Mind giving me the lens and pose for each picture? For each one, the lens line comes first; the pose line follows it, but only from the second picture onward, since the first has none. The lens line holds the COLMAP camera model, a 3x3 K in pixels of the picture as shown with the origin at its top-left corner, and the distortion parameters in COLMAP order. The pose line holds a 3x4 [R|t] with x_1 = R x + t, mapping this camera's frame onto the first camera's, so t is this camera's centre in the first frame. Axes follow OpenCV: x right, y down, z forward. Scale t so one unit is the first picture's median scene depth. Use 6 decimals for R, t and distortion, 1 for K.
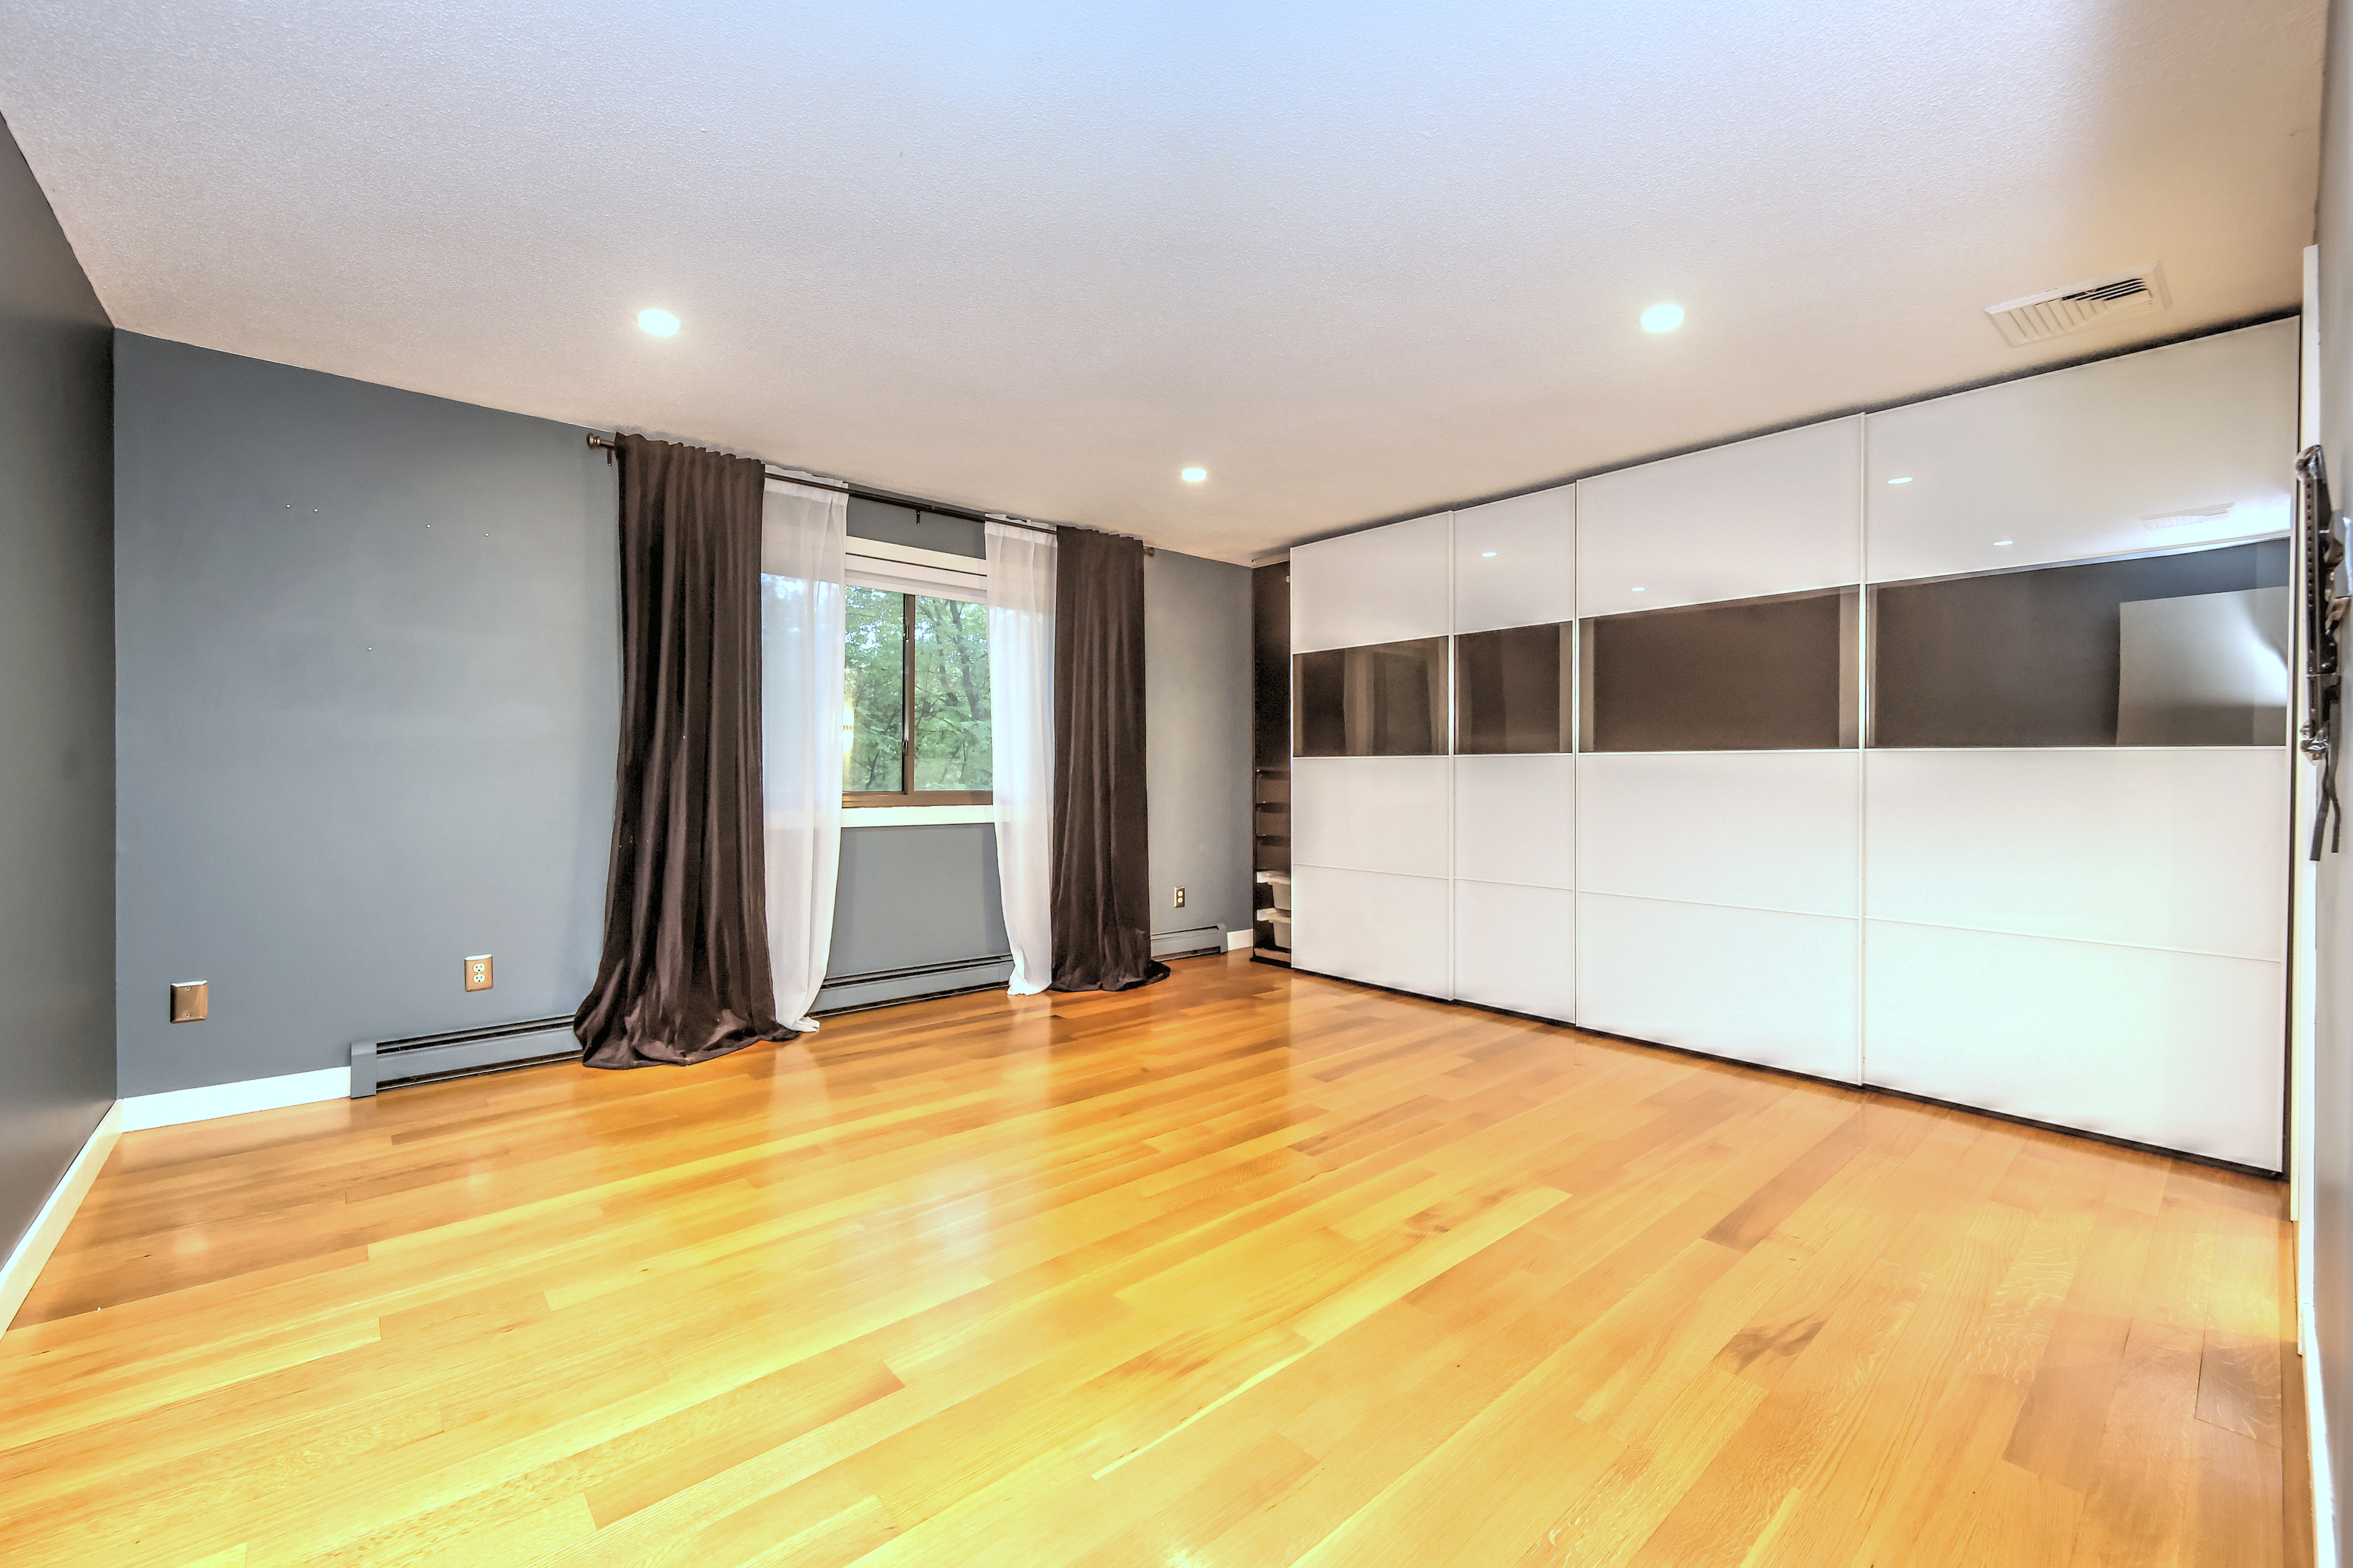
lens RADIAL K [[949.4, 0, 1179.0], [0, 949.4, 766.5], [0, 0, 1]] dist [0.002802, 0.000229]
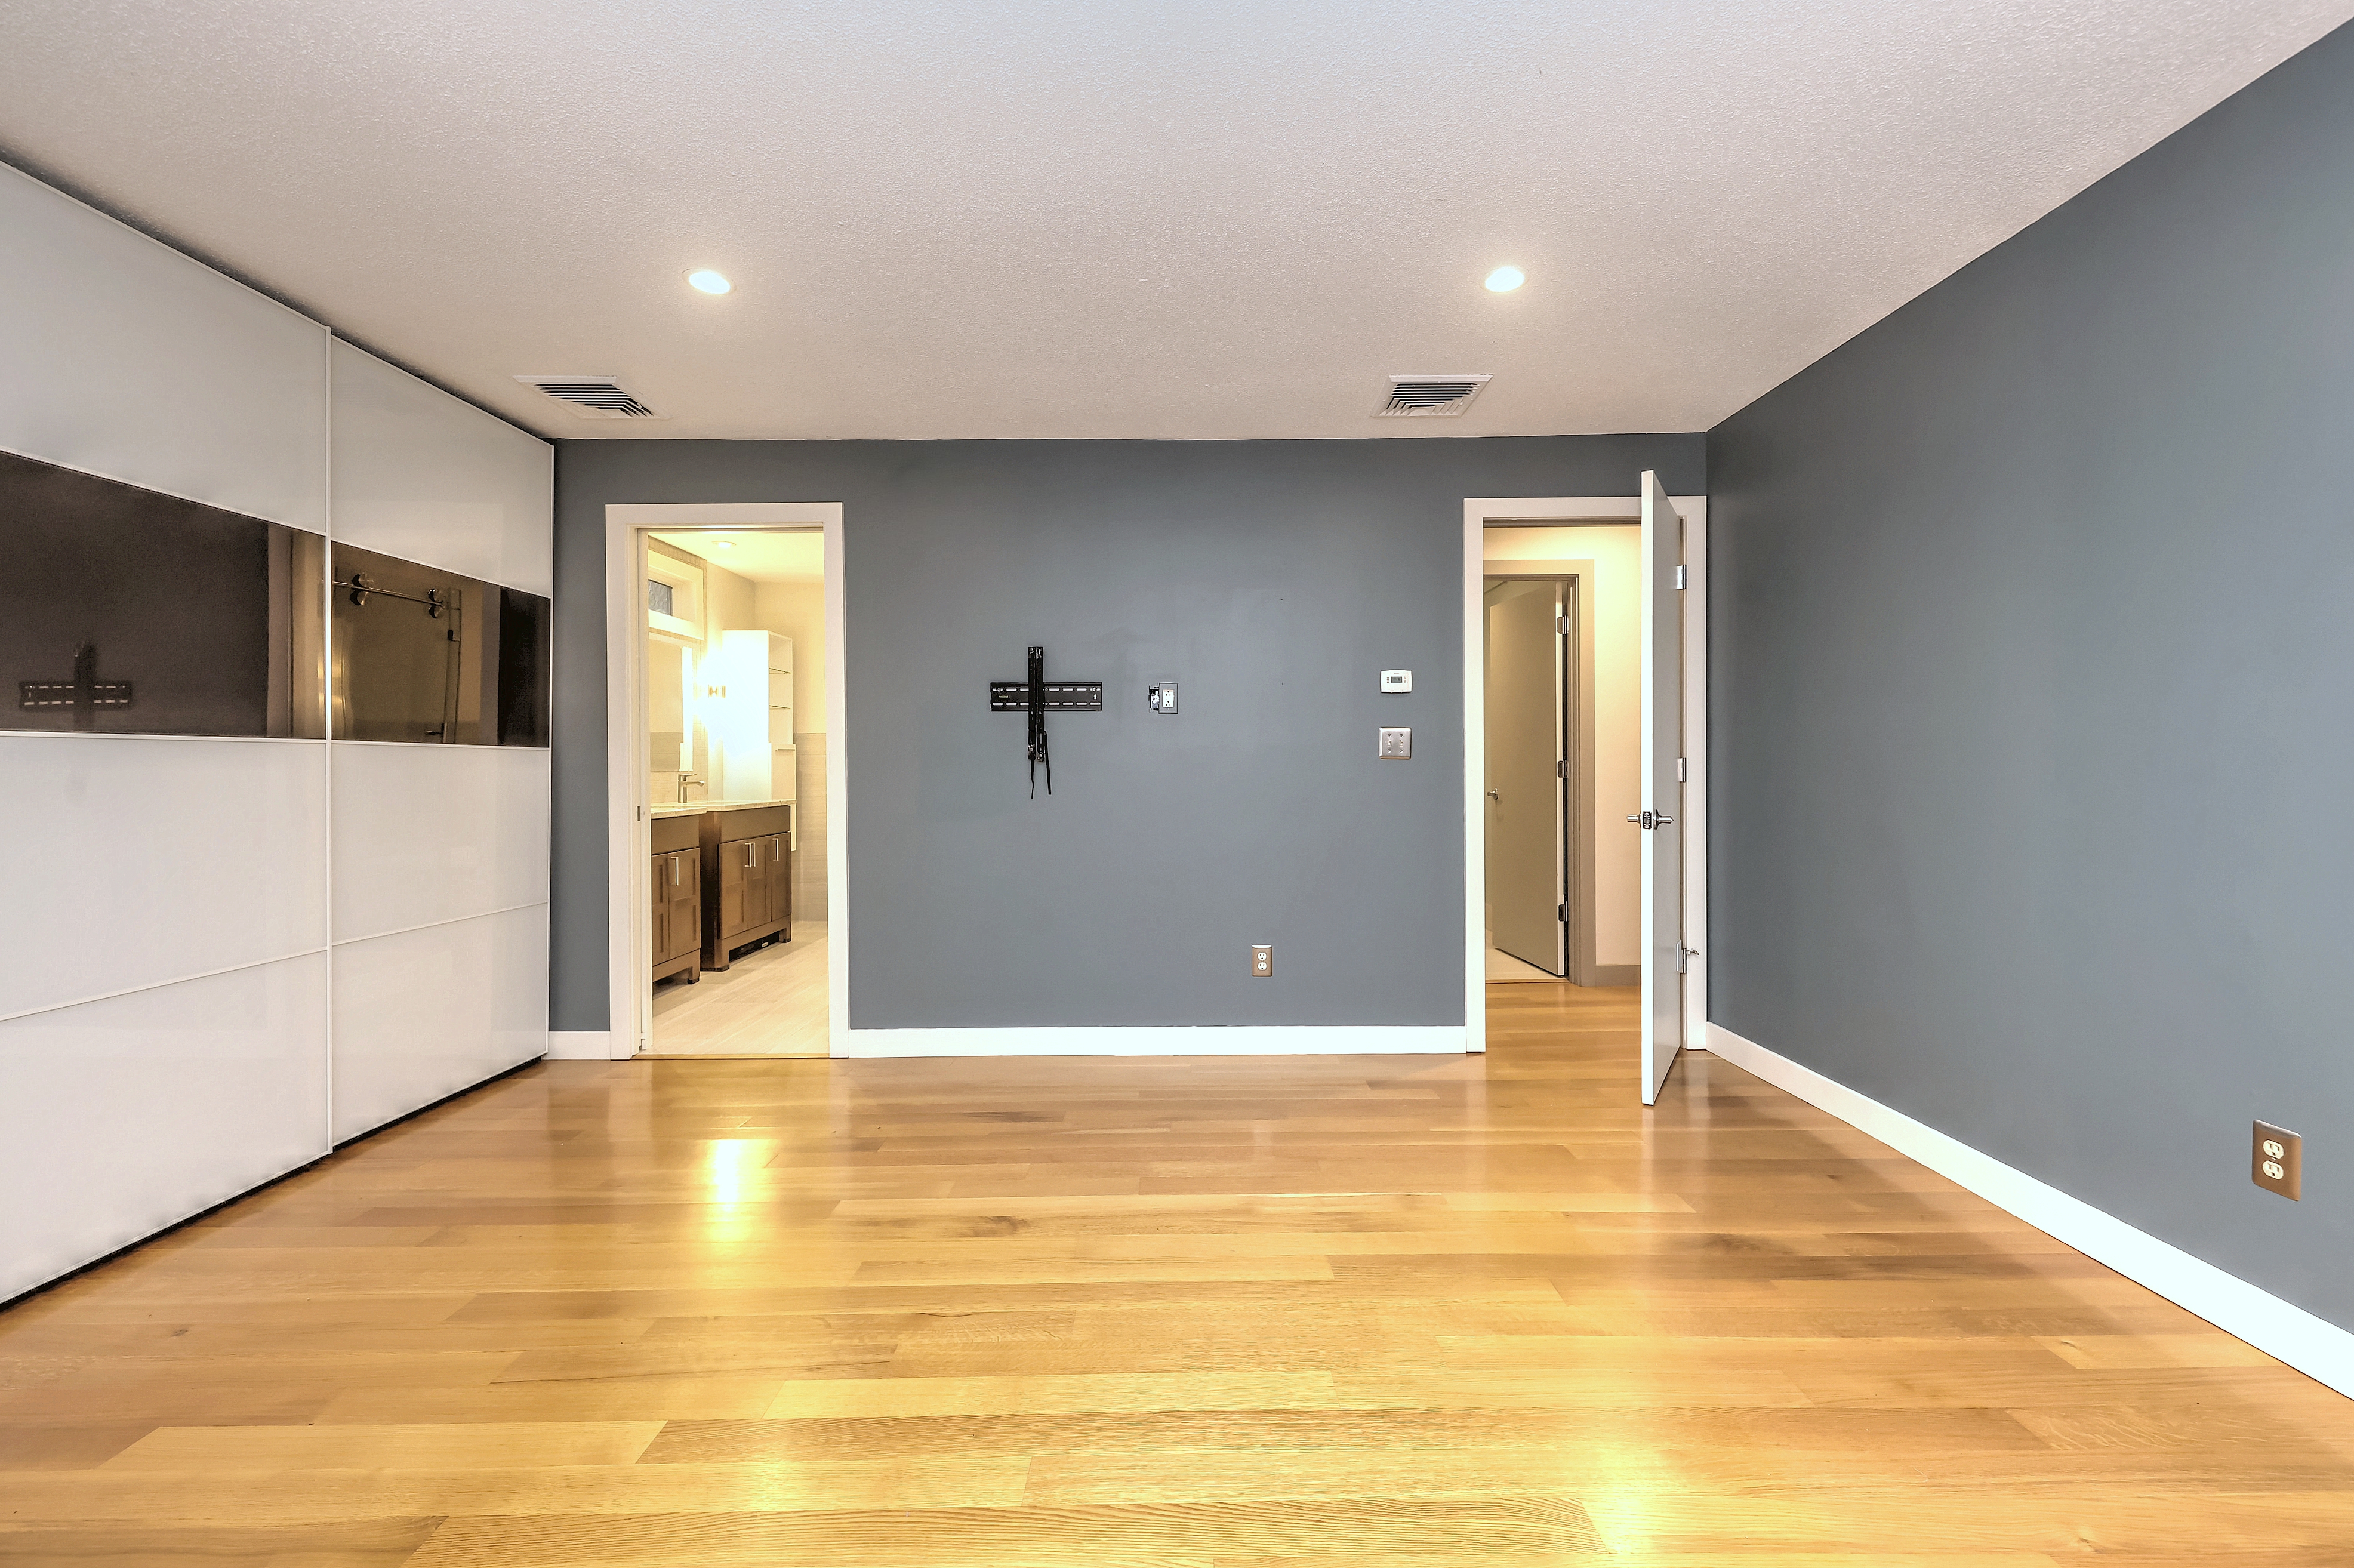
lens RADIAL K [[949.9, 0, 1179.5], [0, 949.9, 766.5], [0, 0, 1]] dist [0.002802, 0.000229]
pose [[-0.755085, -0.001826, 0.655624, -0.375150], [-0.002587, 0.999997, -0.000196, 0.002434], [-0.655621, -0.001844, -0.755088, 1.154404]]
